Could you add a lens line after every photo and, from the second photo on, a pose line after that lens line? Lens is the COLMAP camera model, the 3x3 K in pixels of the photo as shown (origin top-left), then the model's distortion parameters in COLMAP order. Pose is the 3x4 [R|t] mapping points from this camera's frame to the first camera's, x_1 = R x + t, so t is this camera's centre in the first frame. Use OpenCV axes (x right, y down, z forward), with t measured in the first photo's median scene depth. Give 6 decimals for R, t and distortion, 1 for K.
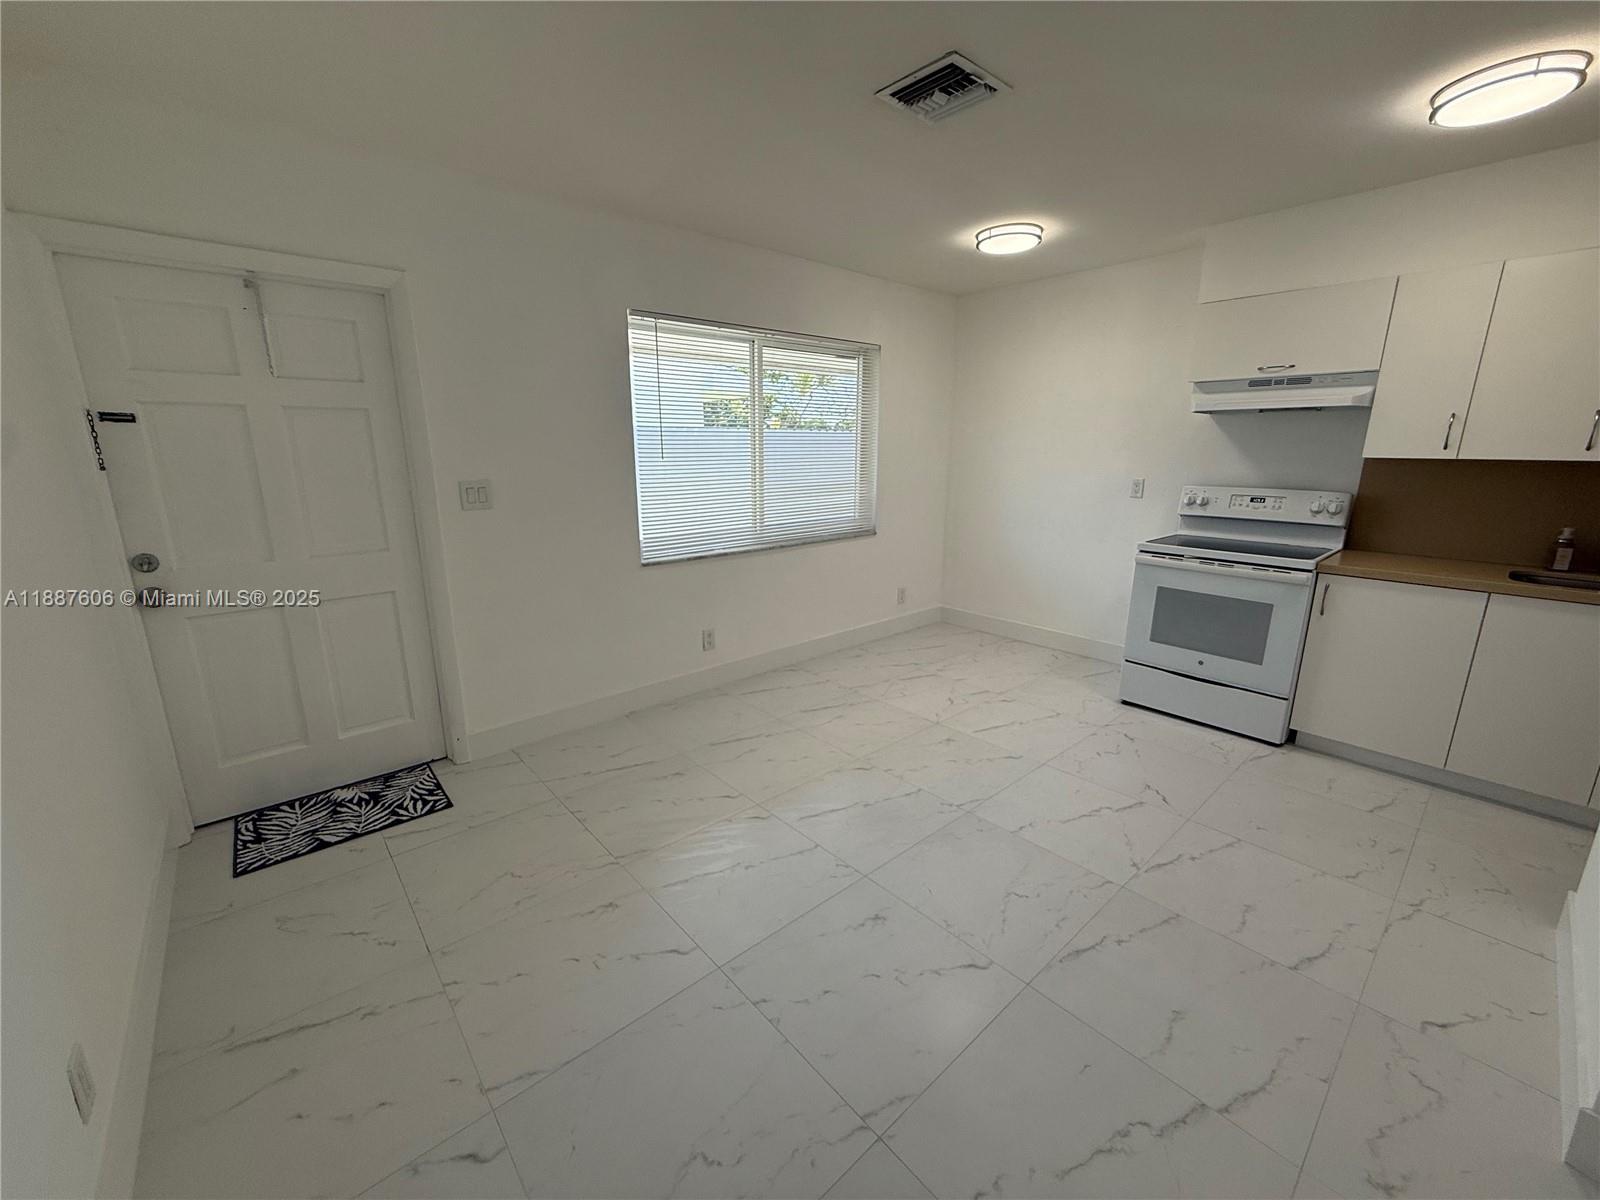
lens RADIAL K [[636.0, 0, 791.2], [0, 636.0, 600.9], [0, 0, 1]] dist [-0.000451, 0.000035]
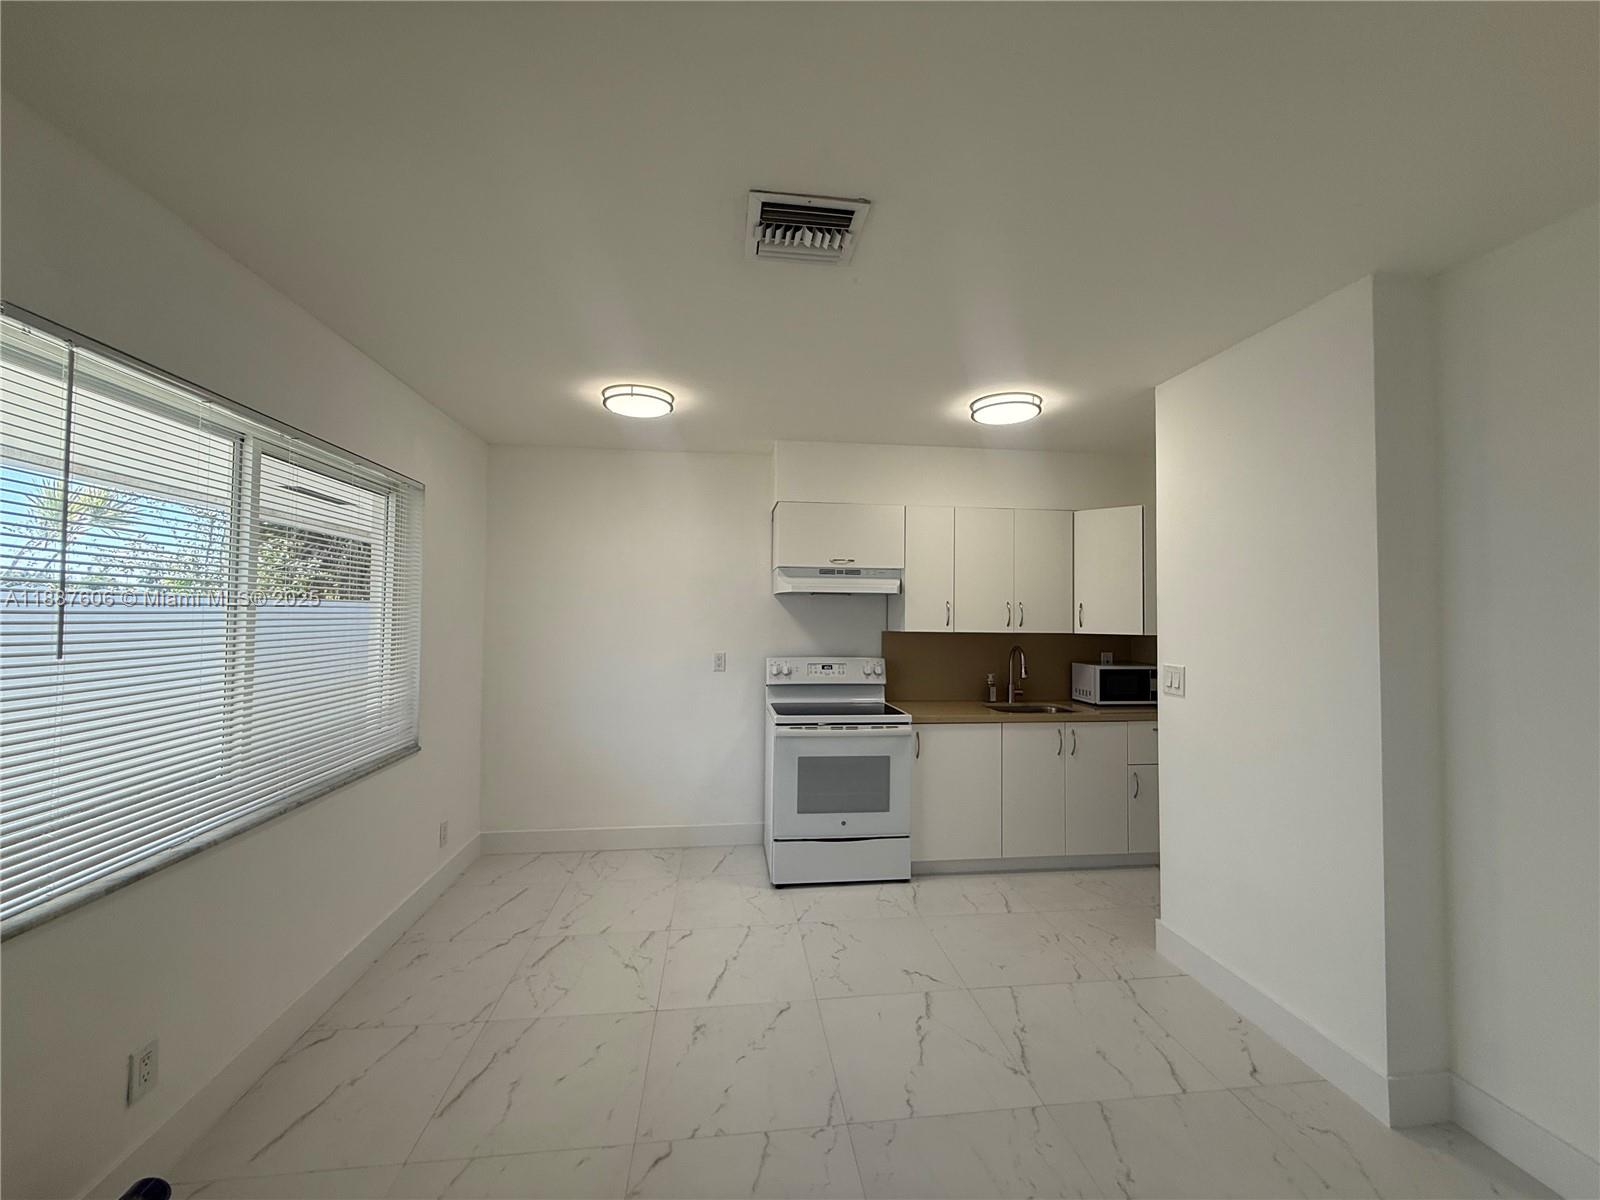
lens RADIAL K [[636.0, 0, 794.3], [0, 636.0, 609.0], [0, 0, 1]] dist [-0.000451, 0.000035]
pose [[0.563418, 0.018657, 0.825961, -0.281075], [0.190176, 0.969969, -0.151636, -0.104225], [-0.803986, 0.242512, 0.542950, 0.417691]]
